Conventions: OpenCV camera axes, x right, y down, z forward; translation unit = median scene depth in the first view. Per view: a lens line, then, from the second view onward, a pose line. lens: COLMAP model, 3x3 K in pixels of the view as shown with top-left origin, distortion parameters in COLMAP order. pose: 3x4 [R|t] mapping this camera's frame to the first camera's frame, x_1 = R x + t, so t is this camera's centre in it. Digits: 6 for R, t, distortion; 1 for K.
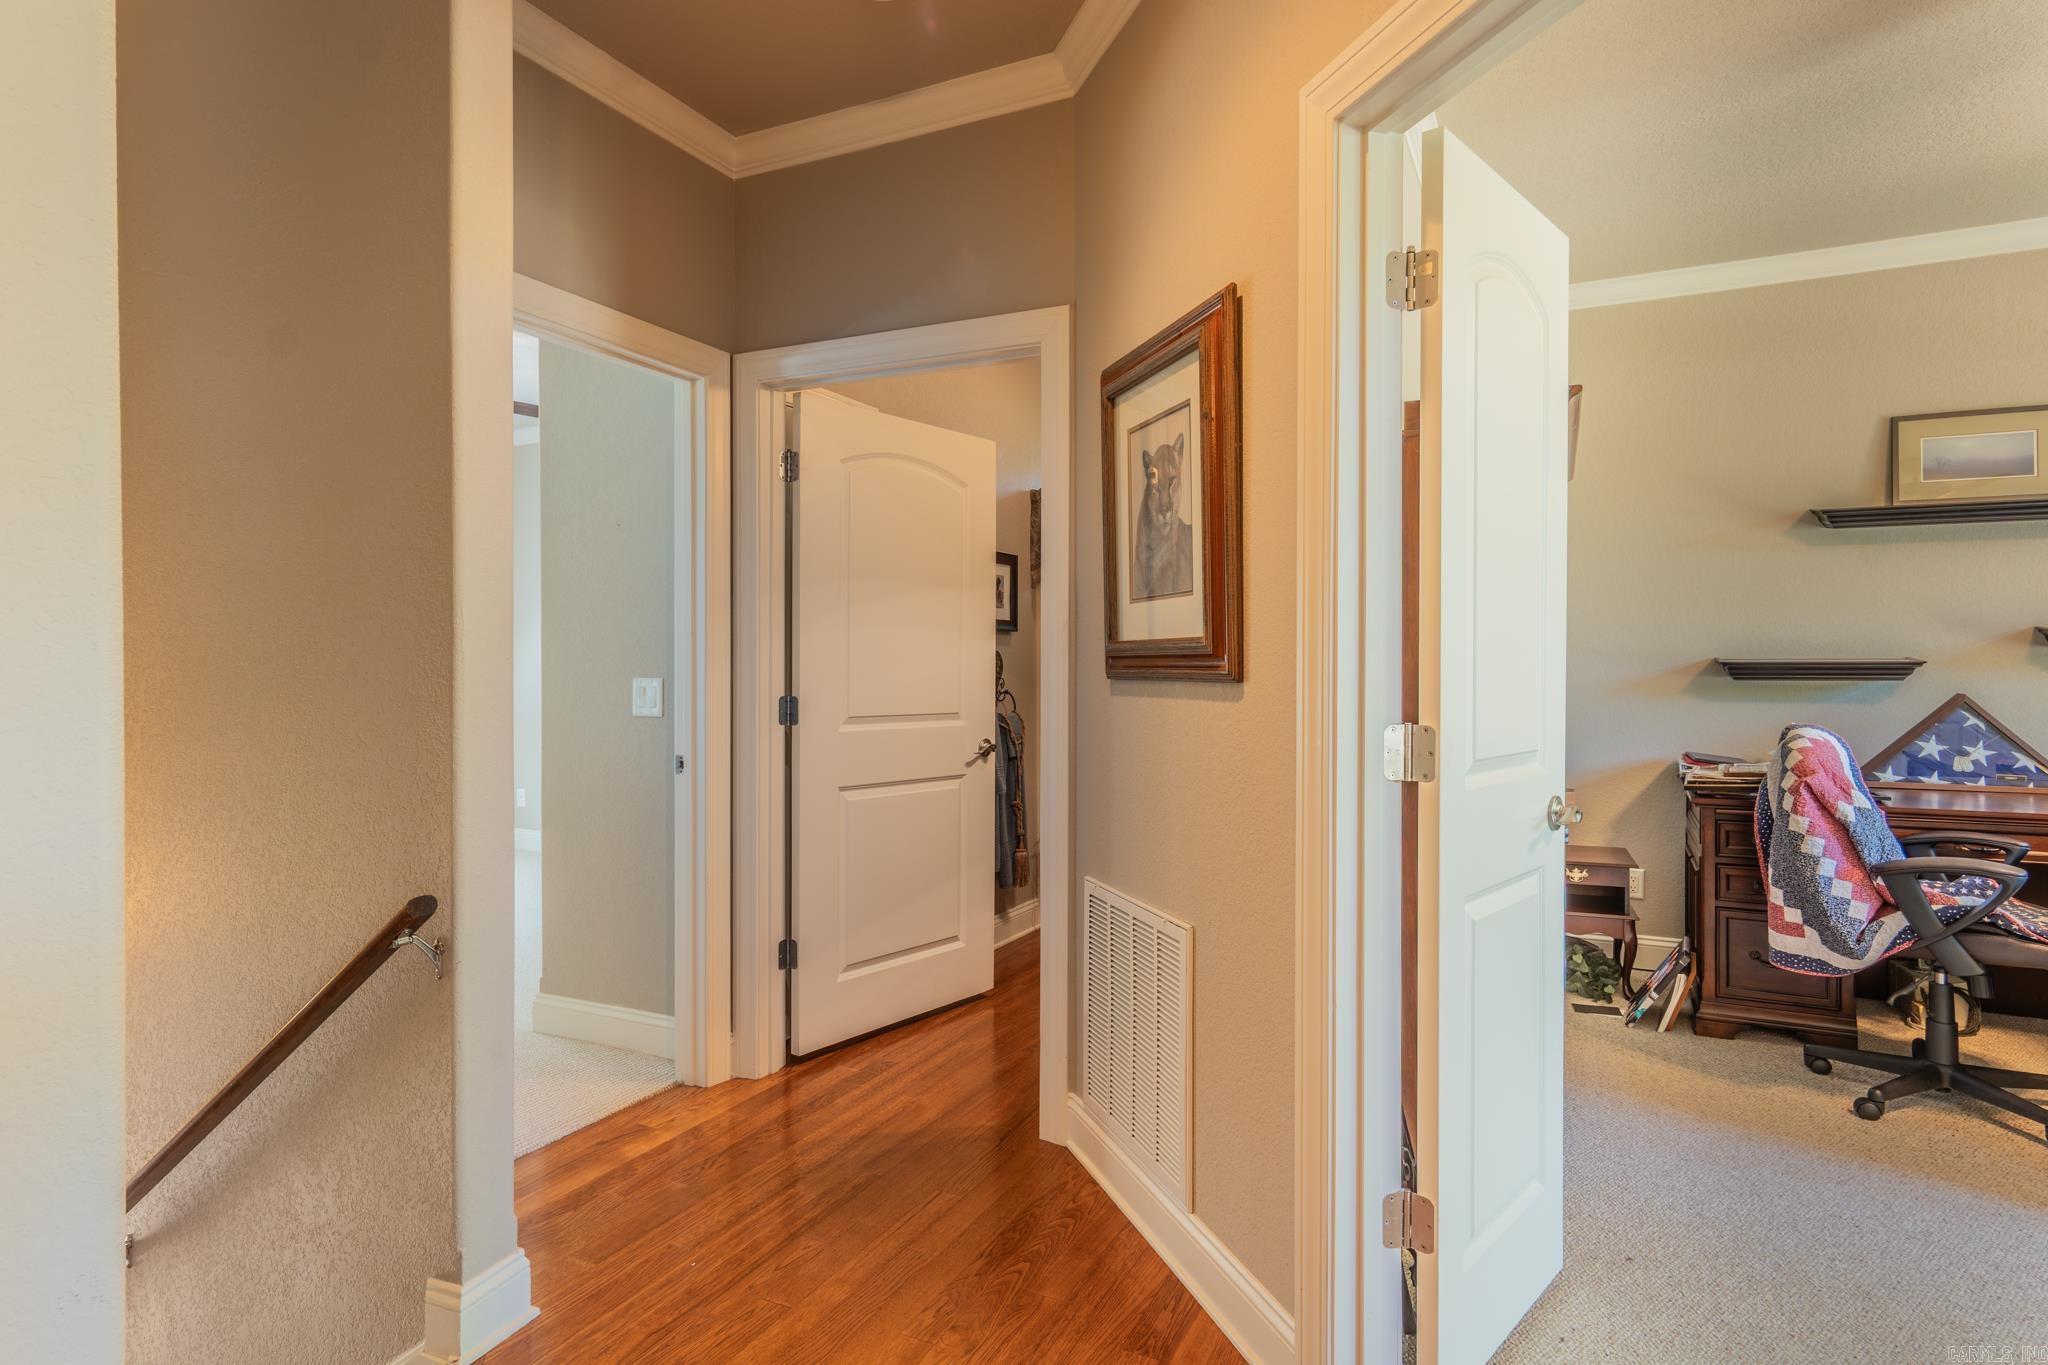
lens RADIAL K [[1095.4, 0, 1023.9], [0, 1095.4, 681.2], [0, 0, 1]] dist [0.004460, 0.004093]
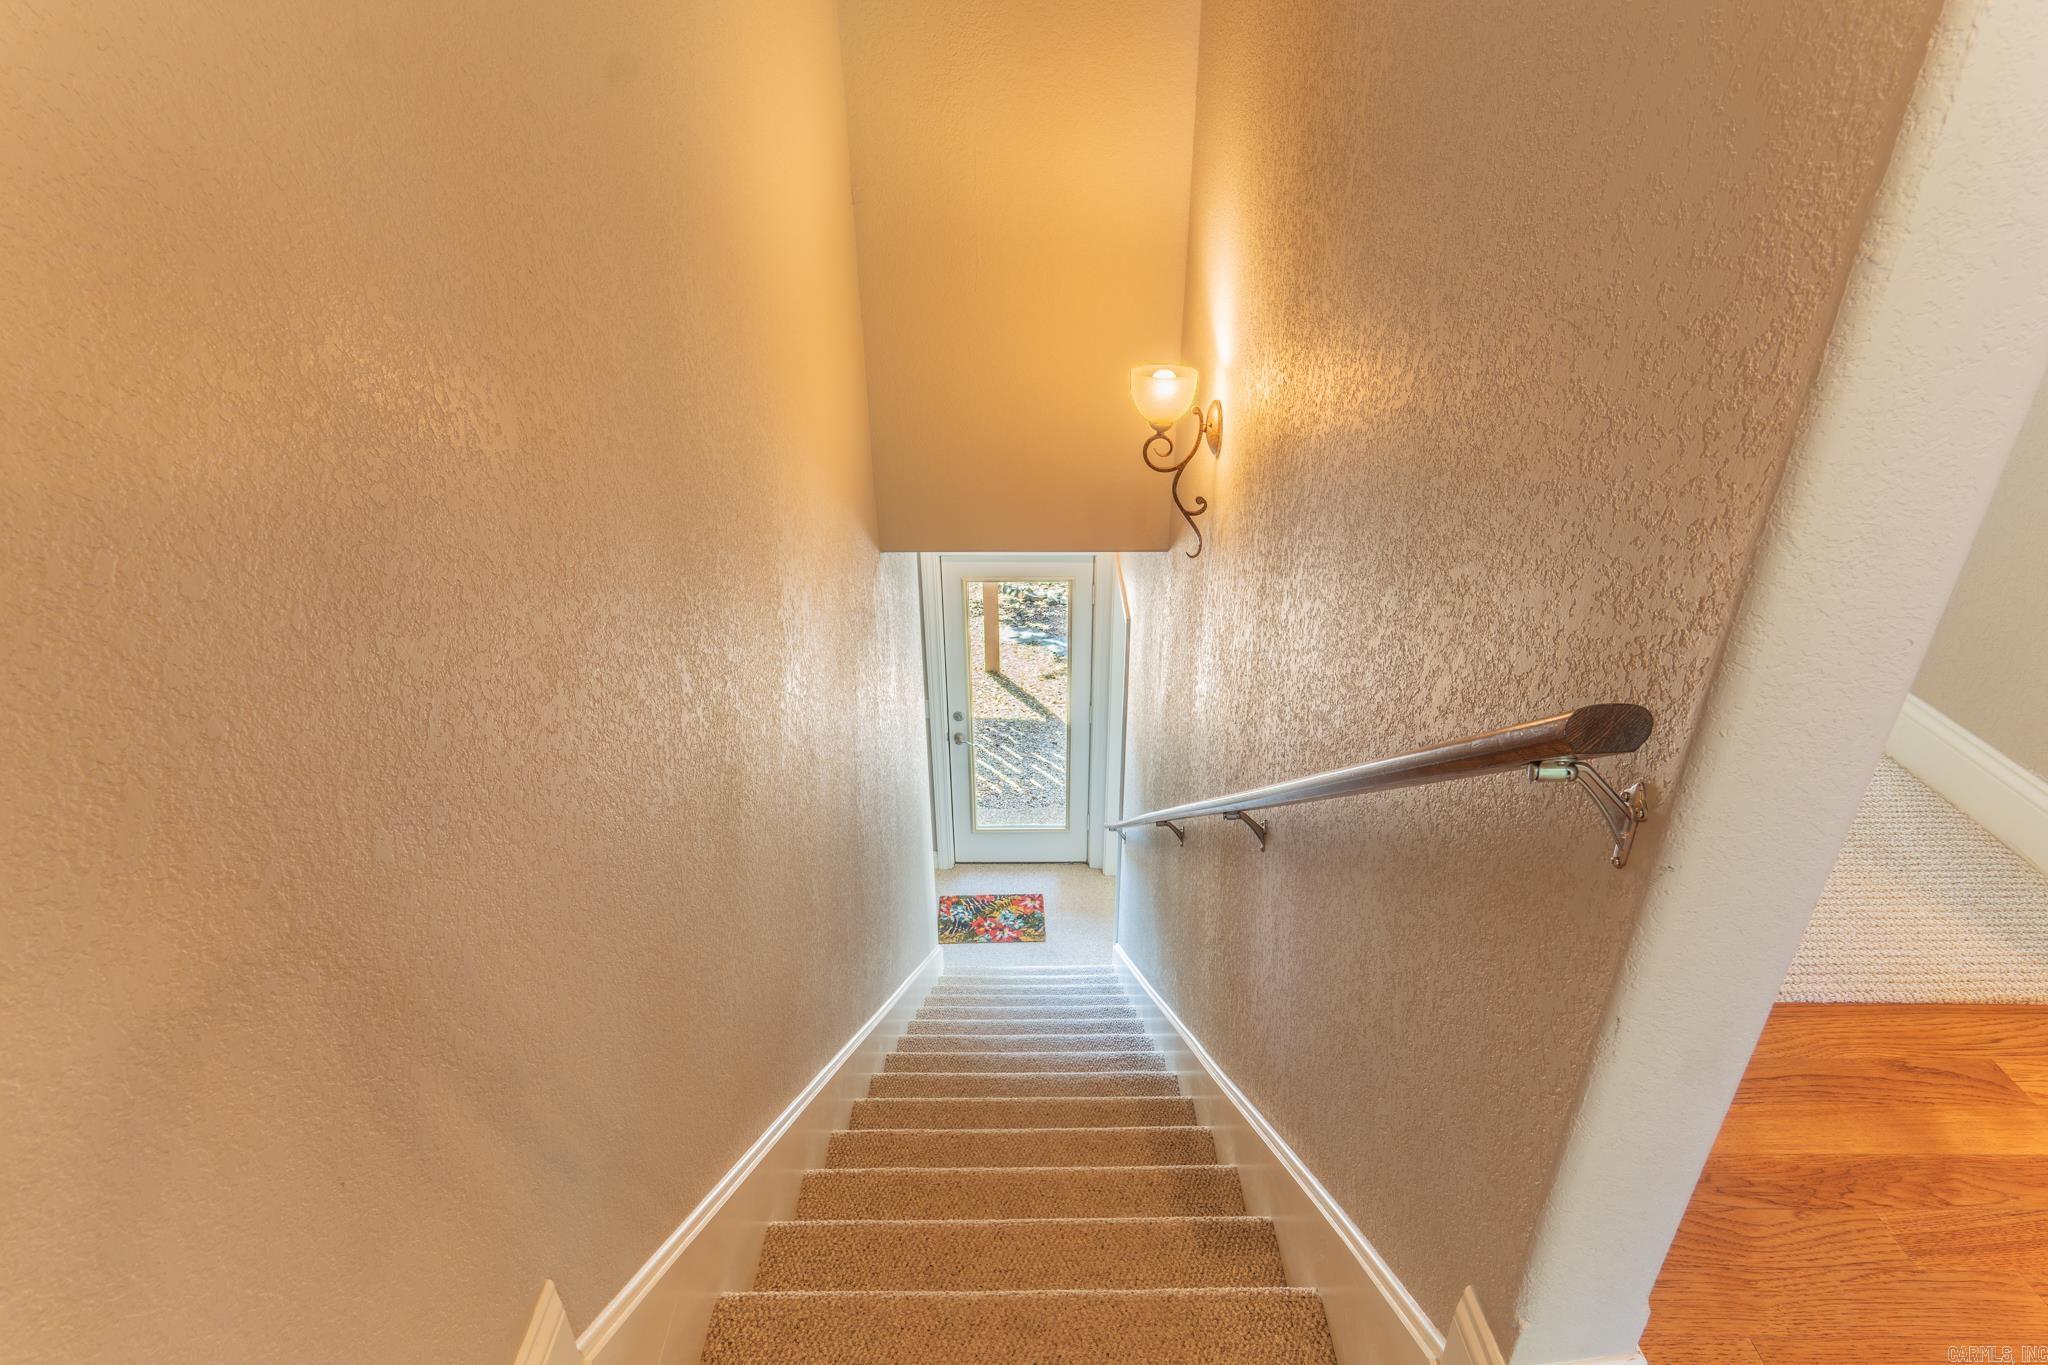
lens RADIAL K [[1095.4, 0, 1025.5], [0, 1095.4, 685.4], [0, 0, 1]] dist [0.004460, 0.004093]
pose [[0.443050, 0.419940, -0.792058, -0.230649], [-0.007574, 0.885226, 0.465100, 0.012525], [0.896465, -0.200064, 0.395380, 0.450952]]
